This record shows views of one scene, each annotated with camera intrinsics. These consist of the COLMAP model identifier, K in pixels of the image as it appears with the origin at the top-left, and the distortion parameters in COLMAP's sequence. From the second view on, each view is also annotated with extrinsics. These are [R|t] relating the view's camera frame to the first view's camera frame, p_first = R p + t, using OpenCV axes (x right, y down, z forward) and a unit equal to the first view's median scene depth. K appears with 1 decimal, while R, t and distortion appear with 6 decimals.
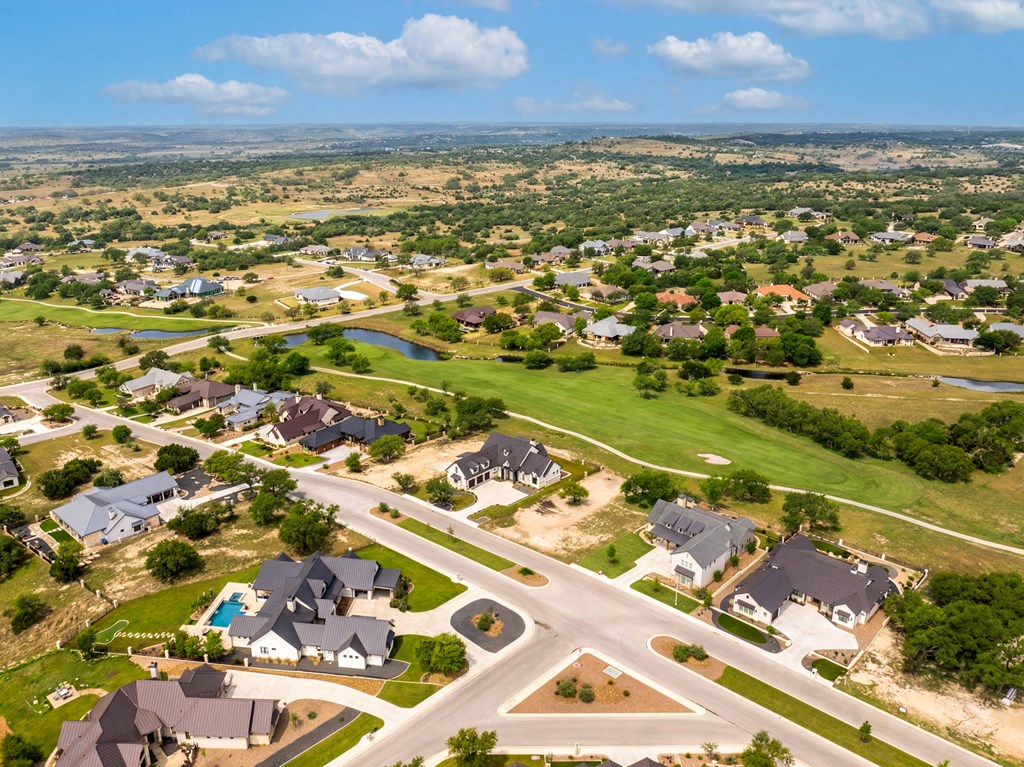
lens RADIAL K [[782.0, 0, 512.0], [0, 782.0, 383.5], [0, 0, 1]] dist [-0.073769, 0.000420]
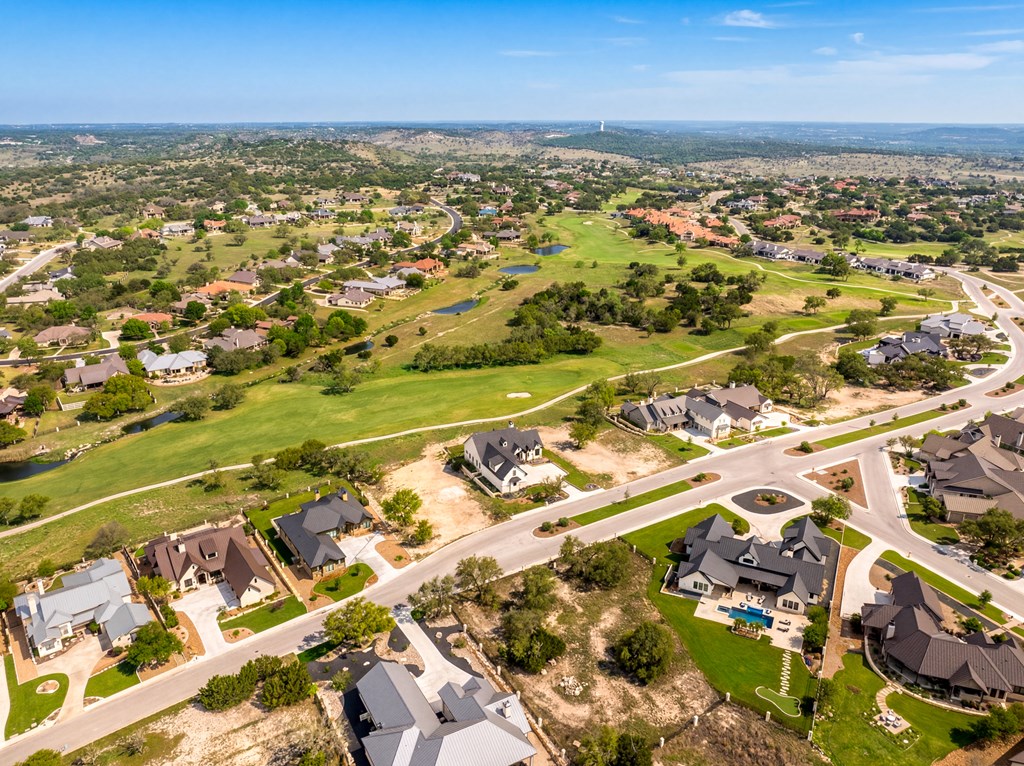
lens RADIAL K [[782.0, 0, 512.0], [0, 782.0, 383.0], [0, 0, 1]] dist [-0.073769, 0.000420]
pose [[0.315056, -0.310234, 0.896936, -0.911150], [0.302991, 0.928489, 0.214720, -0.202158], [-0.899409, 0.204114, 0.386524, 0.609658]]
